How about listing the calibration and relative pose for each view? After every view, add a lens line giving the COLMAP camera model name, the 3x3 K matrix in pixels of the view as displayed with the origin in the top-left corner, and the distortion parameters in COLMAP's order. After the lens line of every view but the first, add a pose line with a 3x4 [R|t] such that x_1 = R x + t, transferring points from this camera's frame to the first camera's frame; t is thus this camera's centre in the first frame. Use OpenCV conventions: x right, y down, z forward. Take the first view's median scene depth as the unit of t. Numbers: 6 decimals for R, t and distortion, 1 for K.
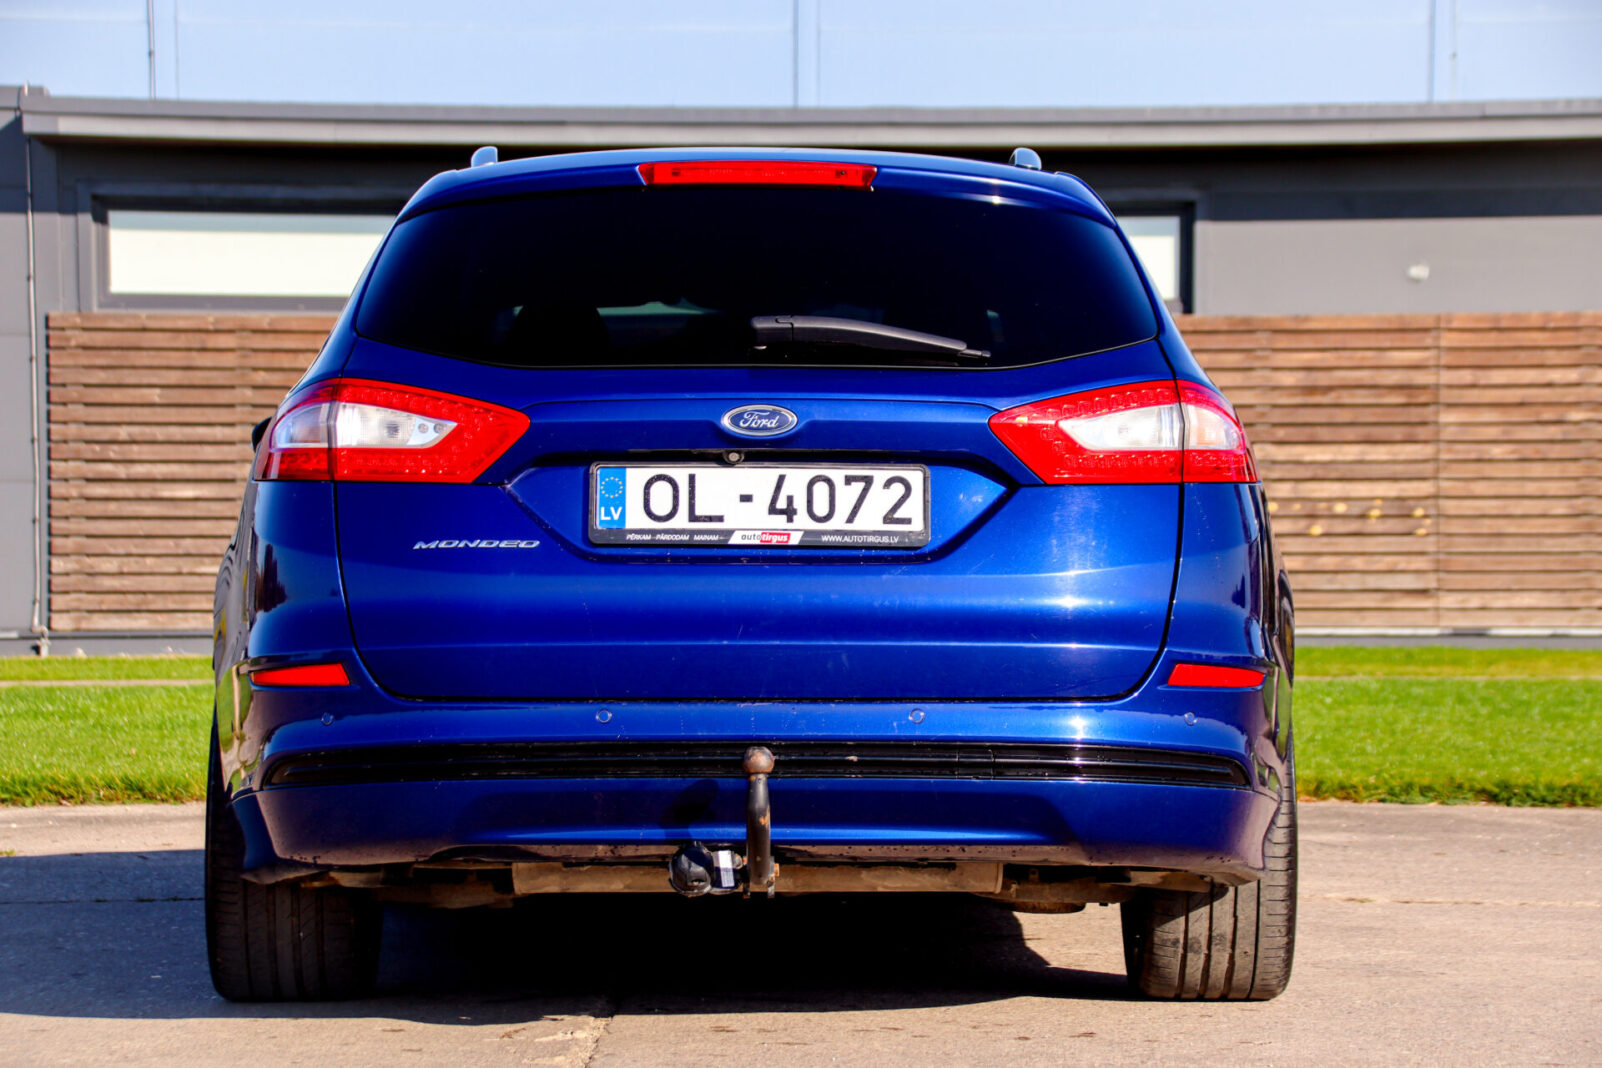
lens RADIAL K [[4841.0, 0, 801.0], [0, 4841.0, 534.0], [0, 0, 1]] dist [0.320325, 1.057116]
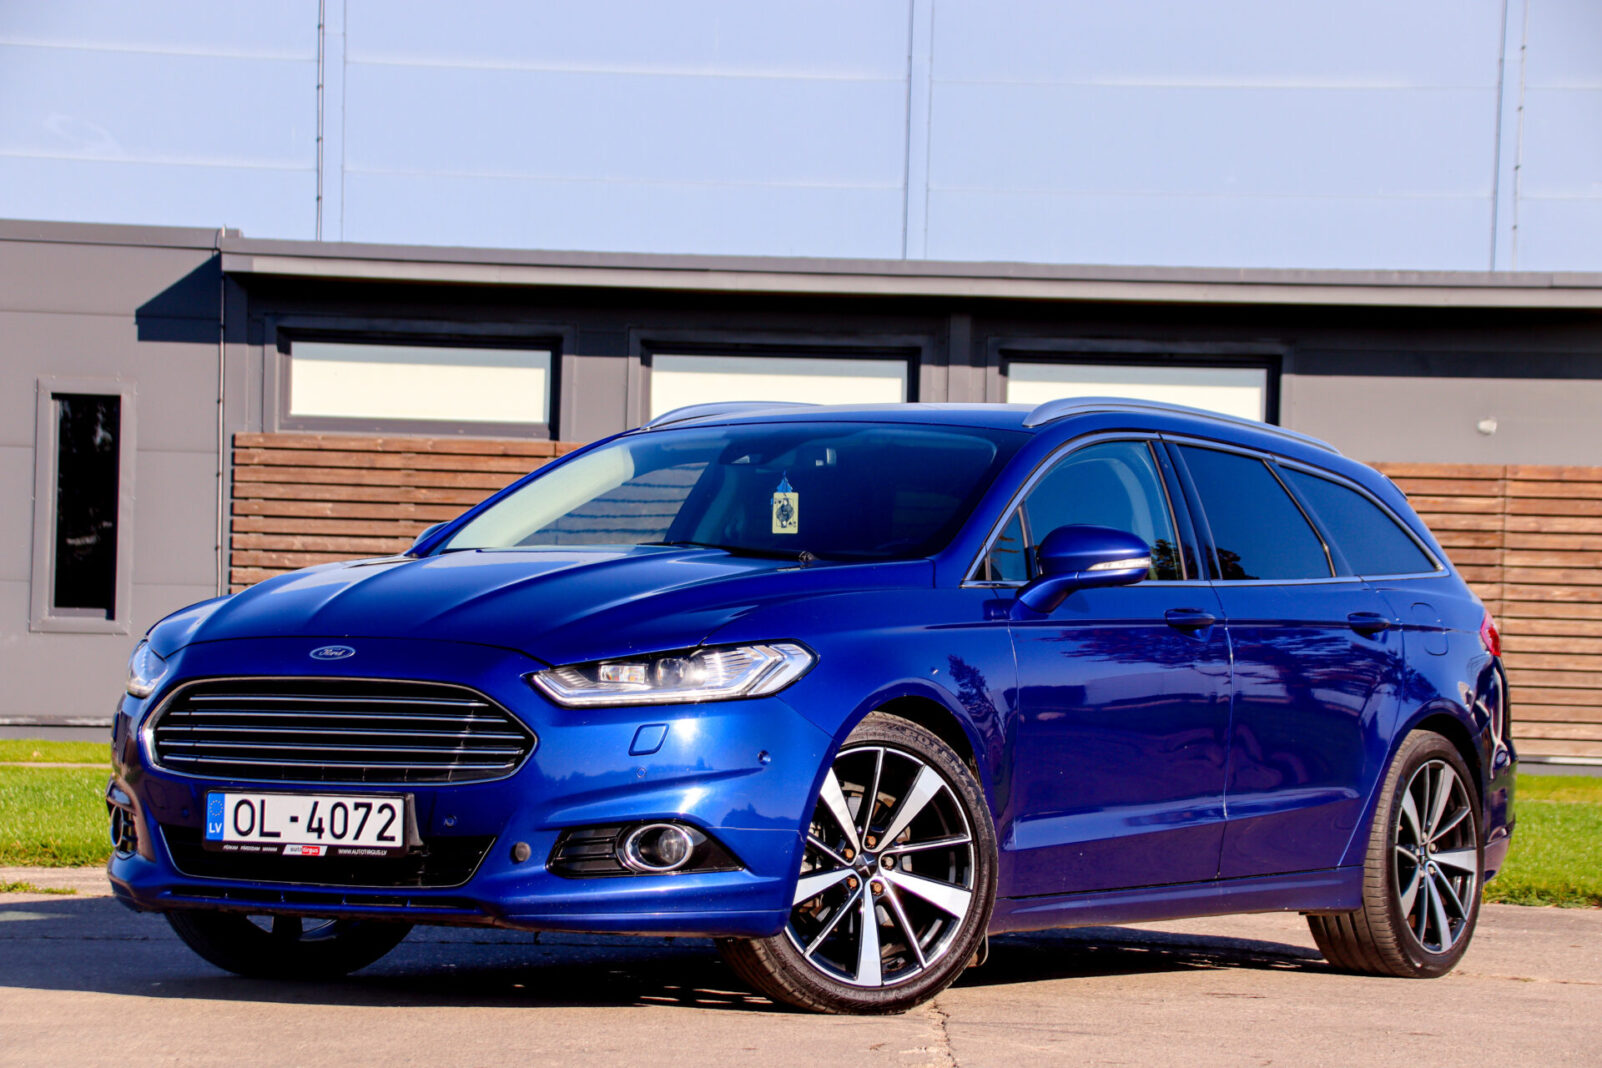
lens RADIAL K [[4925.7, 0, 801.0], [0, 4925.7, 534.0], [0, 0, 1]] dist [0.123384, 1.121631]
pose [[0.996909, 0.028193, -0.073336, 0.056753], [-0.028595, 0.999581, -0.004448, -0.020876], [0.073180, 0.006531, 0.997297, -0.108731]]
